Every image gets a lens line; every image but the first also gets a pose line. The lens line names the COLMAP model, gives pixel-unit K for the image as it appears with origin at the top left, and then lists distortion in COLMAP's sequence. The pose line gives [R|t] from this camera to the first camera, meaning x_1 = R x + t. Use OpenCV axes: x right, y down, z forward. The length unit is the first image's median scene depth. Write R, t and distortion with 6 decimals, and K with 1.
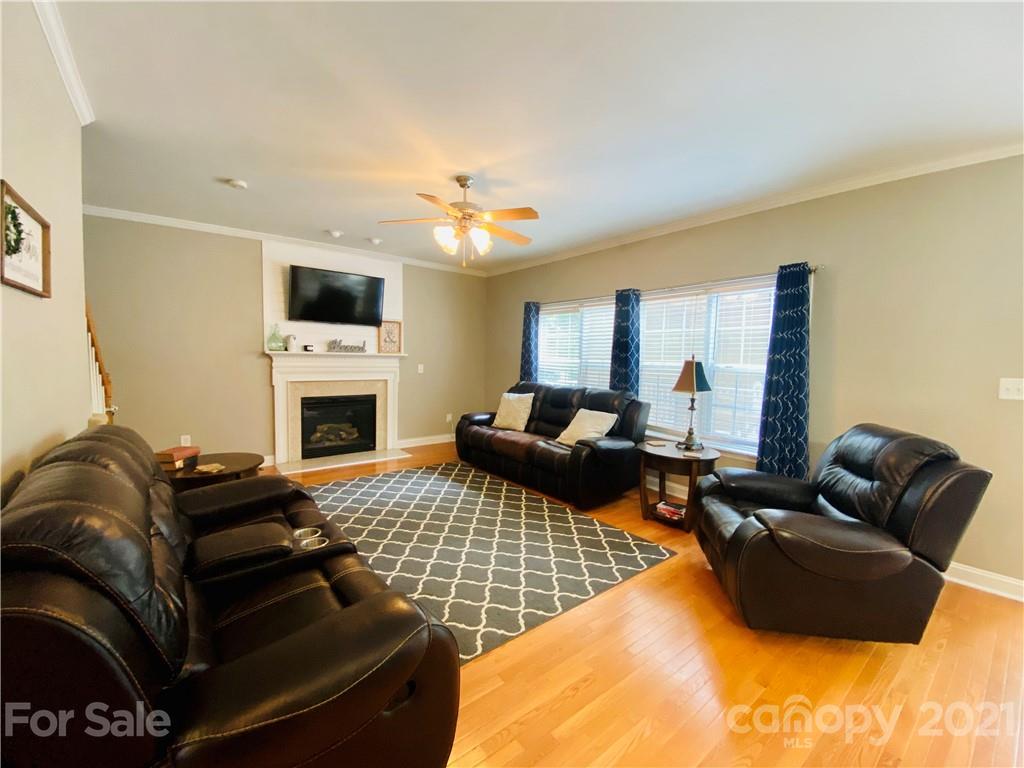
lens RADIAL K [[414.4, 0, 514.5], [0, 414.4, 384.0], [0, 0, 1]] dist [0.038506, -0.031473]
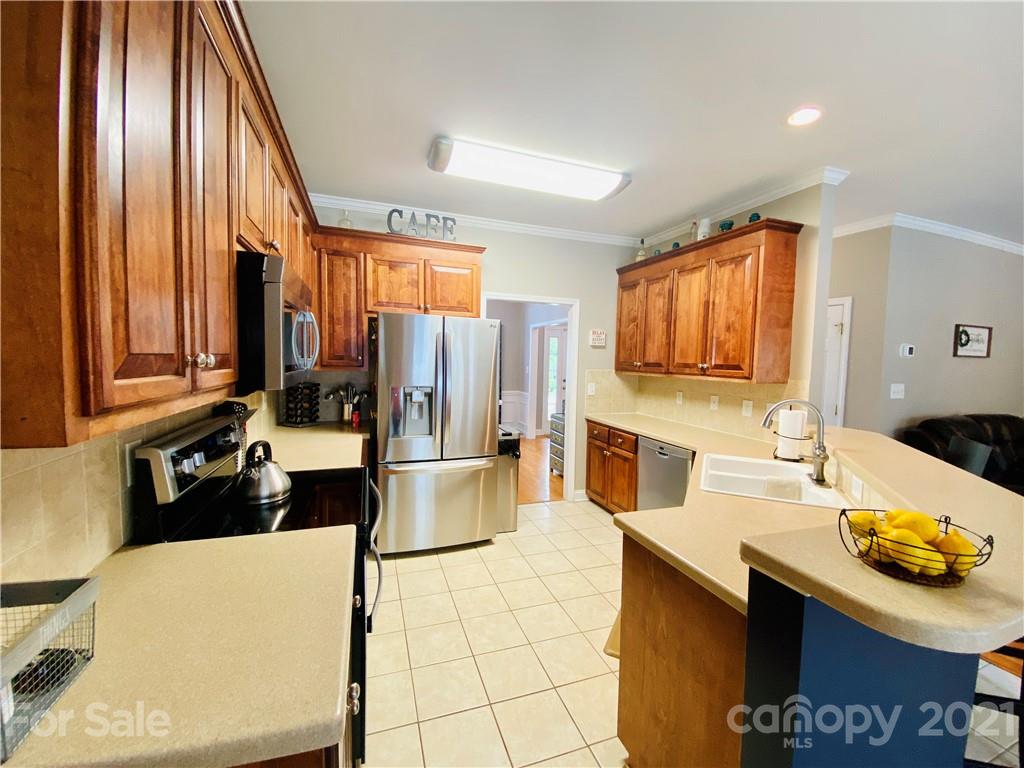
lens RADIAL K [[414.4, 0, 514.5], [0, 414.4, 384.0], [0, 0, 1]] dist [0.038506, -0.031473]
pose [[-0.316569, 0.029331, -0.948116, 0.820894], [-0.094643, 0.993558, 0.062338, 0.022803], [0.943836, 0.109467, -0.311753, -0.340273]]
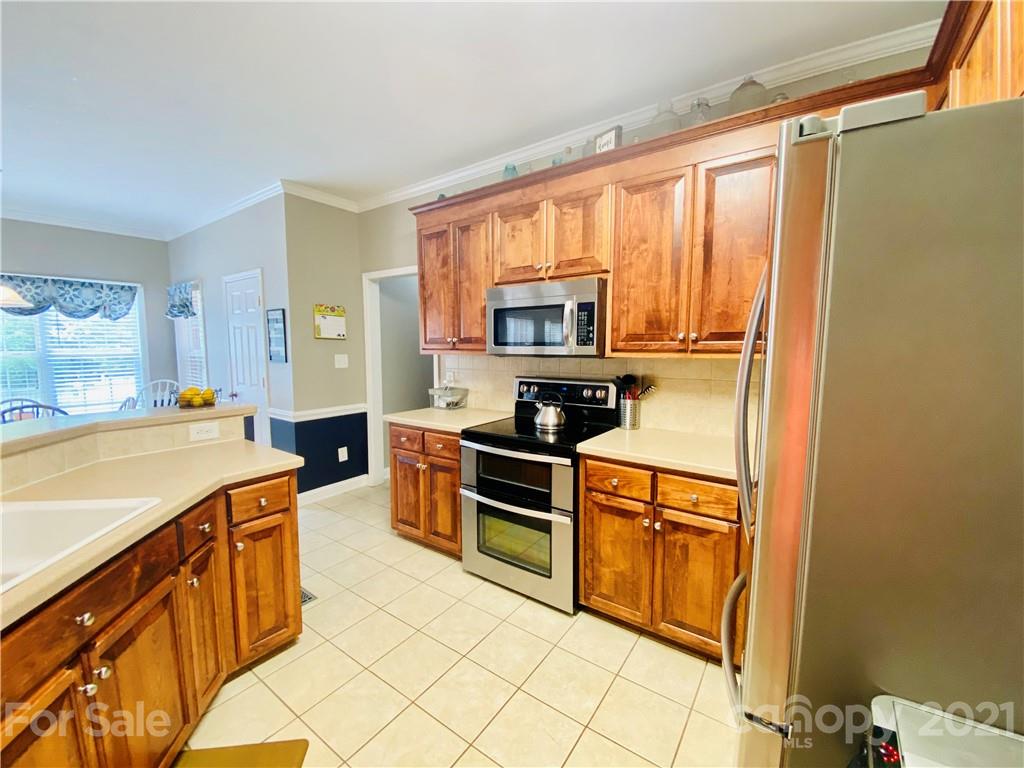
lens RADIAL K [[414.6, 0, 512.0], [0, 414.6, 384.0], [0, 0, 1]] dist [0.017007, -0.019523]
pose [[-0.284740, -0.108687, 0.952423, -0.042178], [0.060109, 0.989572, 0.130897, 0.028284], [-0.956718, 0.094521, -0.275237, -0.461435]]
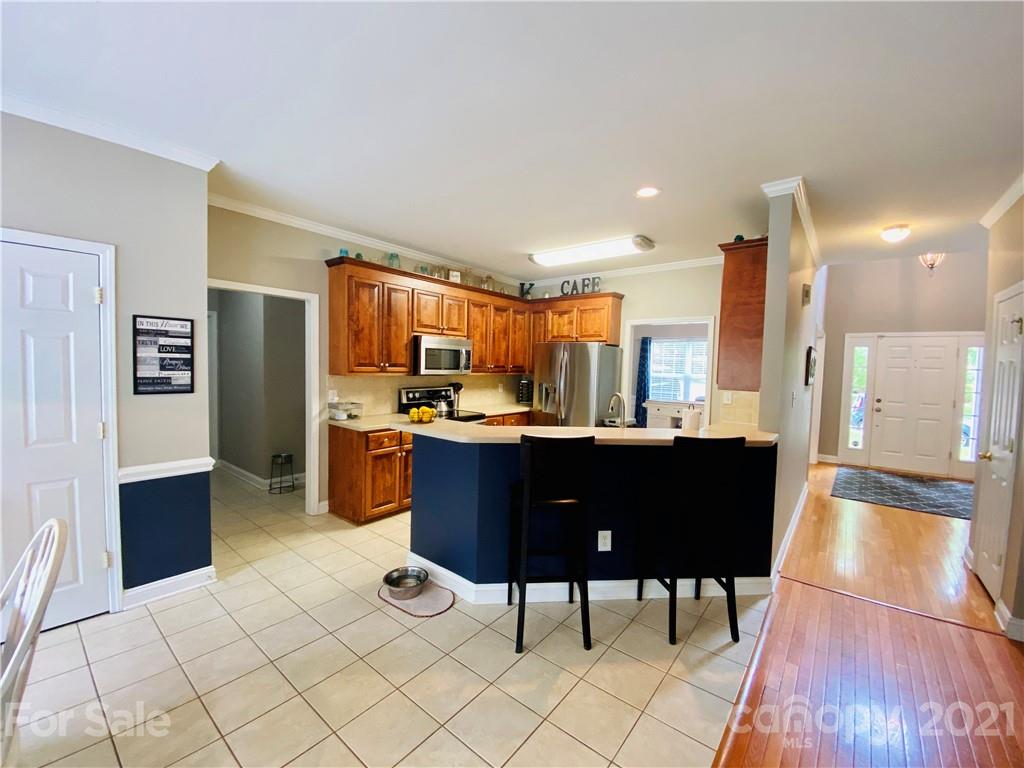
lens RADIAL K [[414.4, 0, 514.5], [0, 414.4, 384.0], [0, 0, 1]] dist [0.038506, -0.031473]
pose [[-0.972248, -0.034262, -0.231431, 0.590634], [-0.061360, 0.991933, 0.110925, -0.044091], [0.225764, 0.122047, -0.966507, 0.468467]]
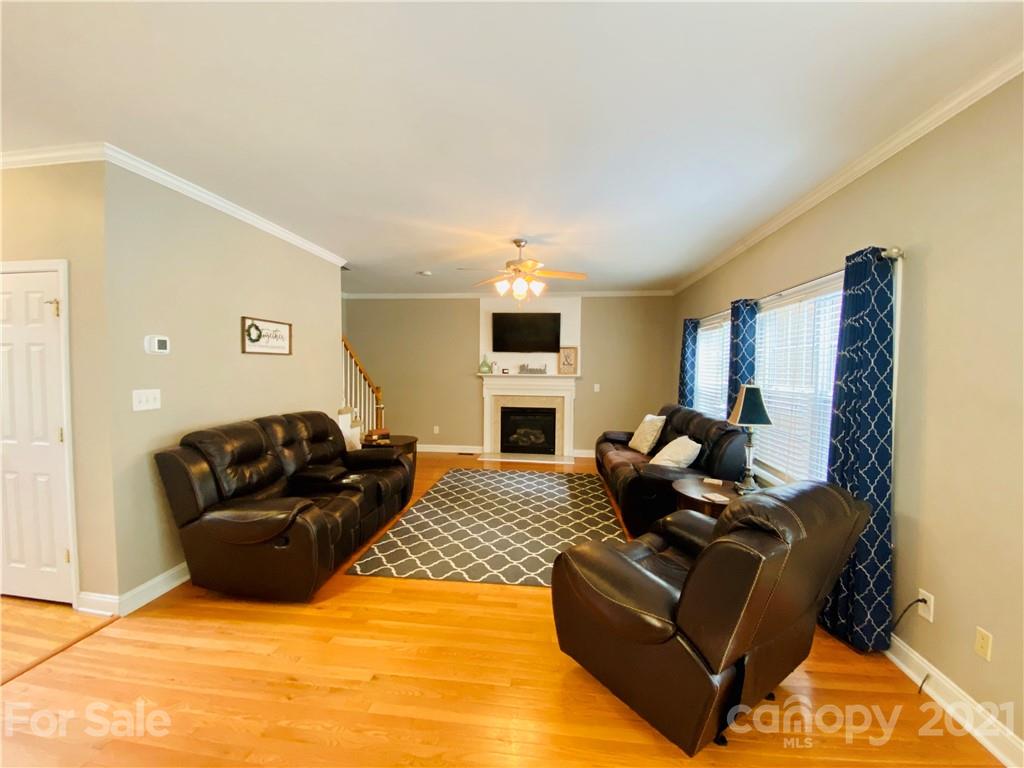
lens RADIAL K [[414.4, 0, 514.5], [0, 414.4, 384.0], [0, 0, 1]] dist [0.038506, -0.031473]
pose [[0.712861, 0.015678, -0.701130, 0.587073], [-0.044411, 0.998753, -0.022821, -0.017591], [0.699898, 0.047406, 0.712668, 0.078572]]
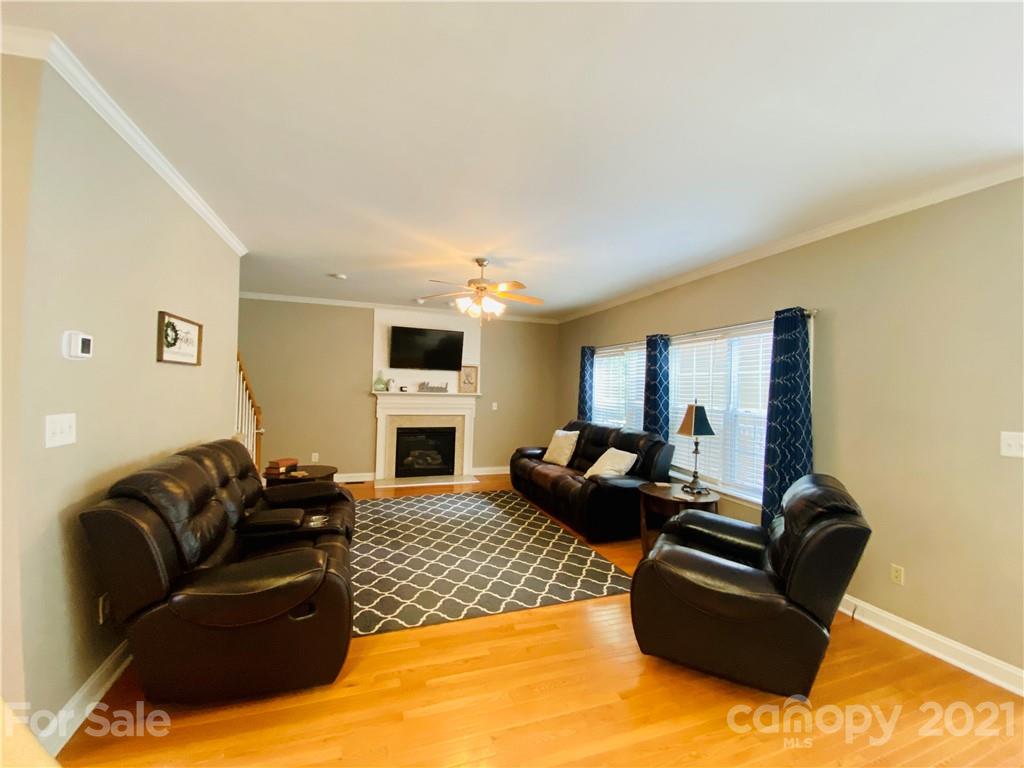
lens RADIAL K [[416.3, 0, 514.2], [0, 416.3, 380.7], [0, 0, 1]] dist [0.055302, -0.036944]
pose [[0.944214, -0.002331, -0.329324, 0.302769], [-0.029093, 0.995475, -0.090460, -0.006932], [0.328045, 0.094995, 0.939874, -0.107300]]
